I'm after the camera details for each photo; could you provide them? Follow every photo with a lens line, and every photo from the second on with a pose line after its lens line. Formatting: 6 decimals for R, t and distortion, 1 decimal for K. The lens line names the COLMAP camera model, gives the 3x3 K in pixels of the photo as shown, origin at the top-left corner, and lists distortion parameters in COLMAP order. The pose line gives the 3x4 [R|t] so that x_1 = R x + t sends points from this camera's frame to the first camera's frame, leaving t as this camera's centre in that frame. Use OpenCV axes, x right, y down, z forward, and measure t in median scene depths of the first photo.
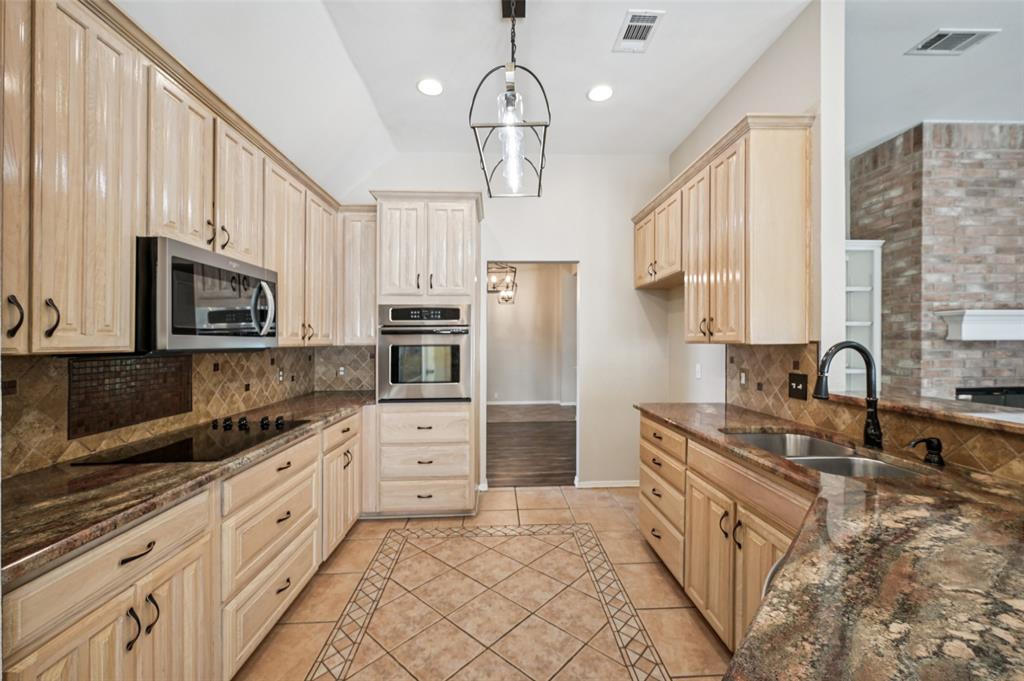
lens RADIAL K [[409.2, 0, 513.1], [0, 409.2, 336.7], [0, 0, 1]] dist [-0.001188, -0.000201]
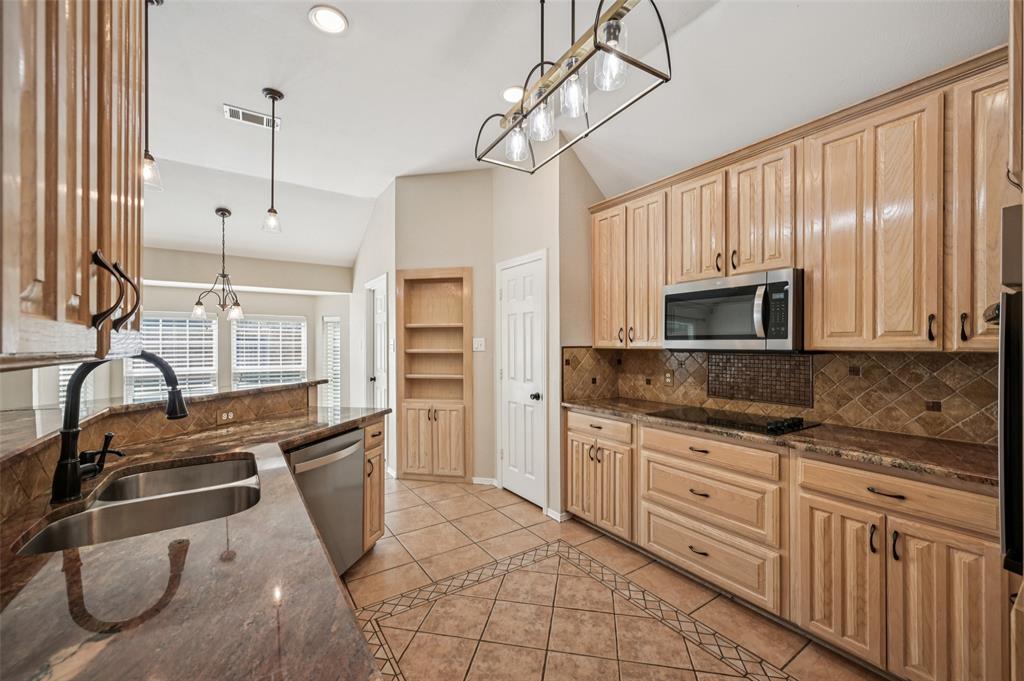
lens RADIAL K [[409.2, 0, 513.1], [0, 409.2, 336.7], [0, 0, 1]] dist [-0.001188, -0.000201]
pose [[-0.857219, -0.008362, -0.514883, 0.473276], [0.008167, 0.999522, -0.029830, 0.021447], [0.514887, -0.029777, -0.856741, 1.628769]]
